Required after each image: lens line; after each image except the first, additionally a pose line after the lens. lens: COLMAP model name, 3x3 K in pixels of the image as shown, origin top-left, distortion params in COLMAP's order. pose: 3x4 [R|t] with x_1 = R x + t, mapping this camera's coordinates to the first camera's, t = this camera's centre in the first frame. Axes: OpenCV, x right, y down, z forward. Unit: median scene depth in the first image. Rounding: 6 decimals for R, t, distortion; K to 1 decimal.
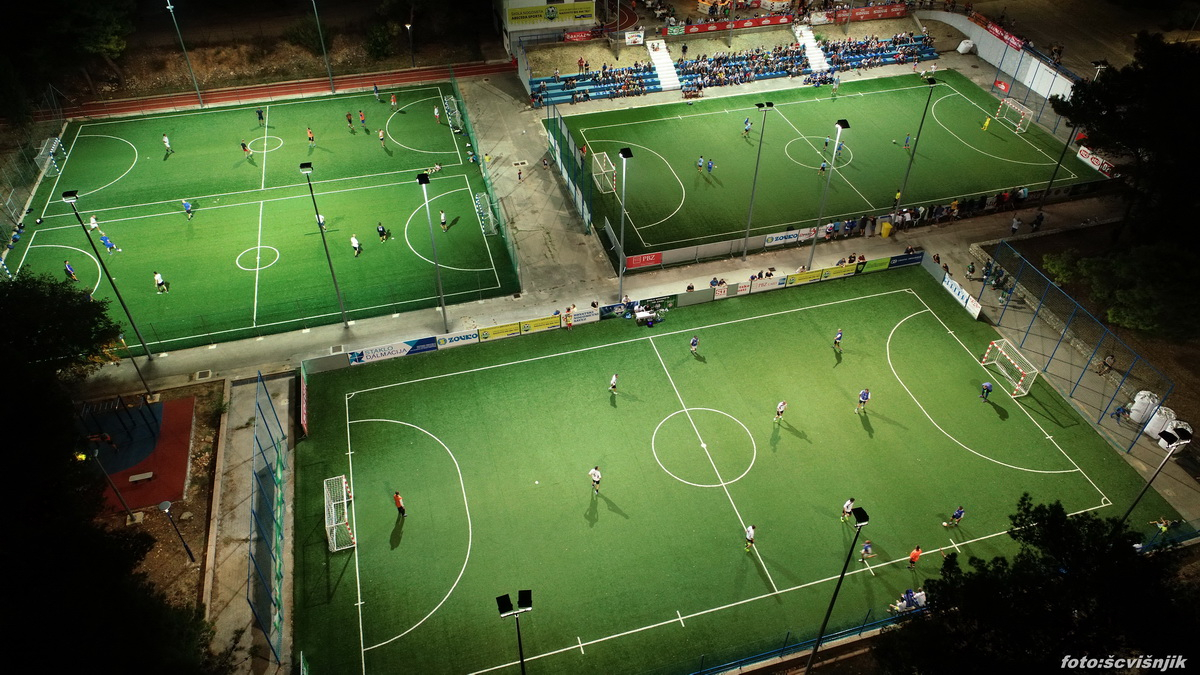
lens RADIAL K [[804.2, 0, 599.3], [0, 804.2, 338.1], [0, 0, 1]] dist [-0.001494, -0.003178]
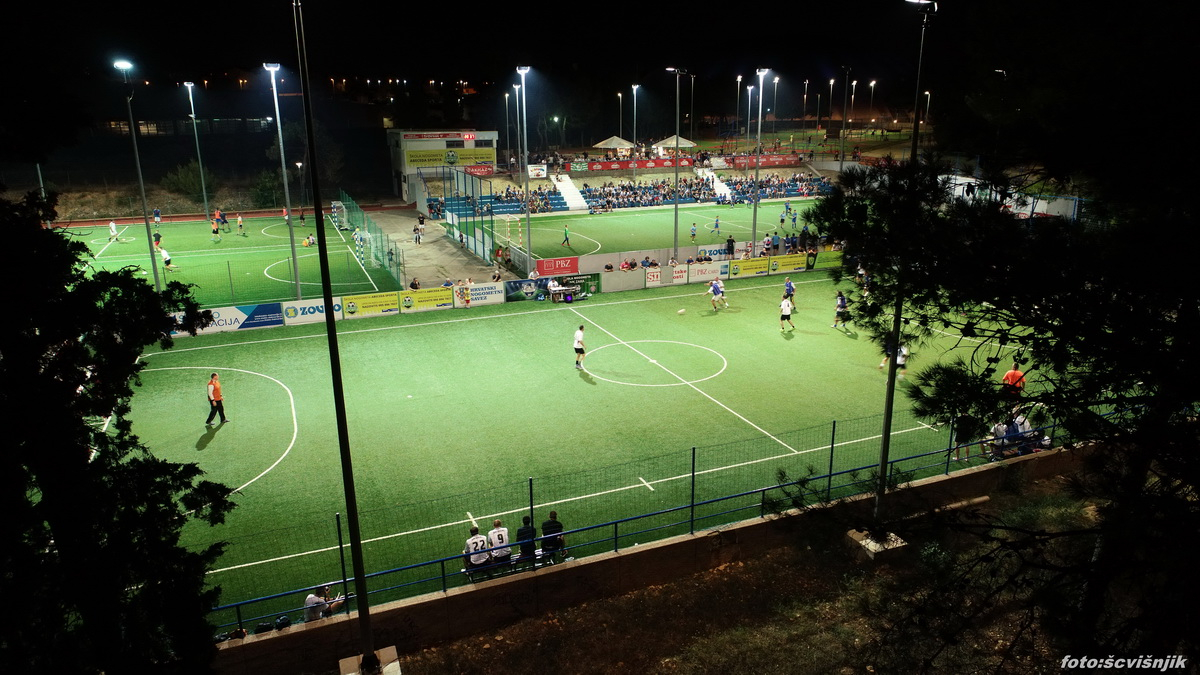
lens RADIAL K [[804.2, 0, 601.2], [0, 804.2, 337.0], [0, 0, 1]] dist [-0.001494, -0.003178]
pose [[0.992936, -0.046319, 0.109238, 0.004357], [0.087967, 0.905212, -0.415757, 0.222829], [-0.079626, 0.422429, 0.902892, 0.195076]]
